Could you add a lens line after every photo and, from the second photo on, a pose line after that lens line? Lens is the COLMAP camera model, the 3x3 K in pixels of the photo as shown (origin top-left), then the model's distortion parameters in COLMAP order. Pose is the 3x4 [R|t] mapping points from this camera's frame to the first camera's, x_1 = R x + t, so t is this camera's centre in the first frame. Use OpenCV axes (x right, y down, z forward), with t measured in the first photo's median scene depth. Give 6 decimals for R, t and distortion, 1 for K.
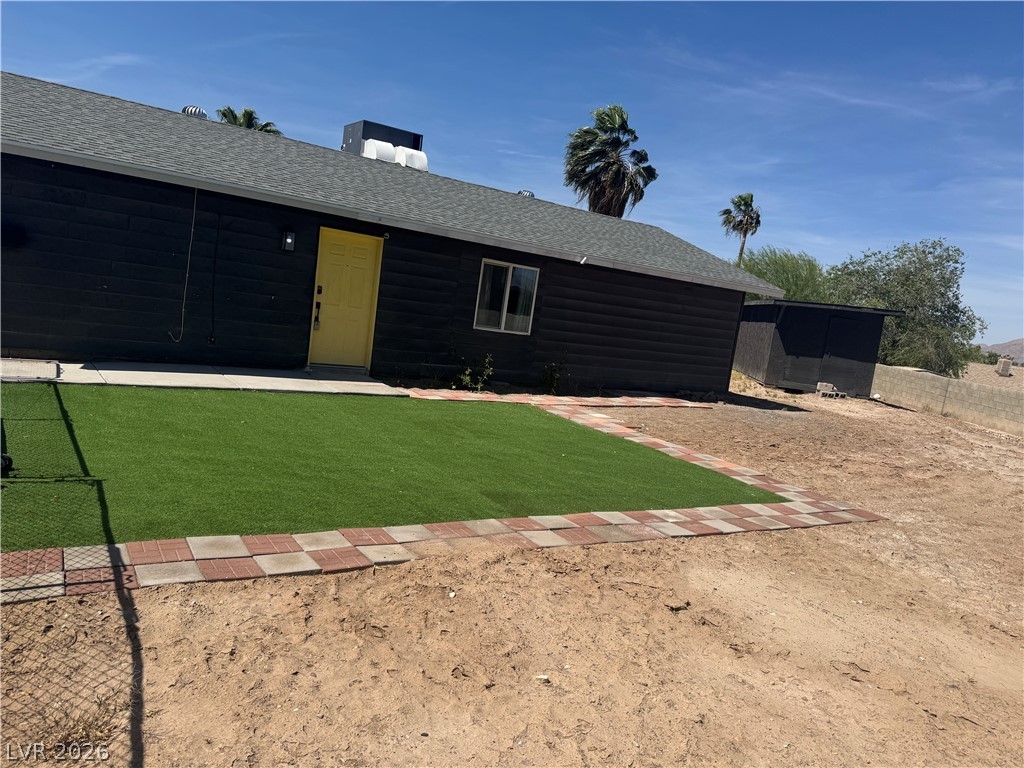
lens RADIAL K [[726.7, 0, 513.8], [0, 726.7, 376.4], [0, 0, 1]] dist [0.042851, -0.069522]
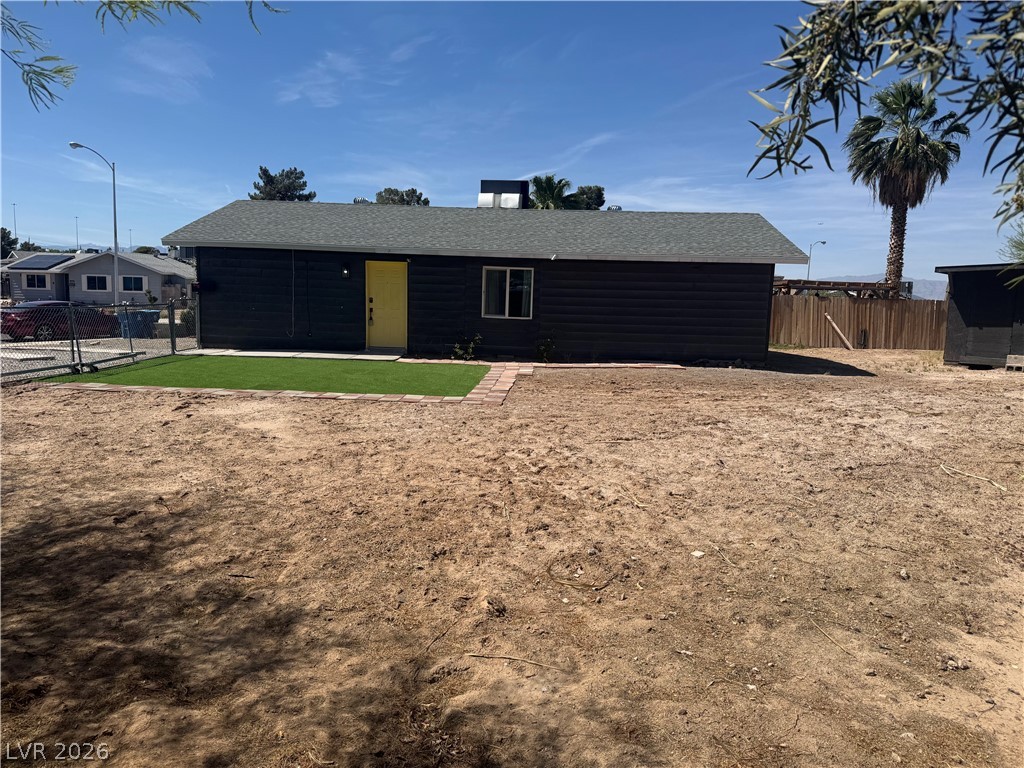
lens RADIAL K [[726.7, 0, 512.6], [0, 726.7, 384.1], [0, 0, 1]] dist [0.042851, -0.069522]
pose [[0.816449, -0.046396, -0.575550, 0.801419], [0.022187, 0.998551, -0.049021, 0.133746], [0.576991, 0.027254, 0.816296, -0.099039]]
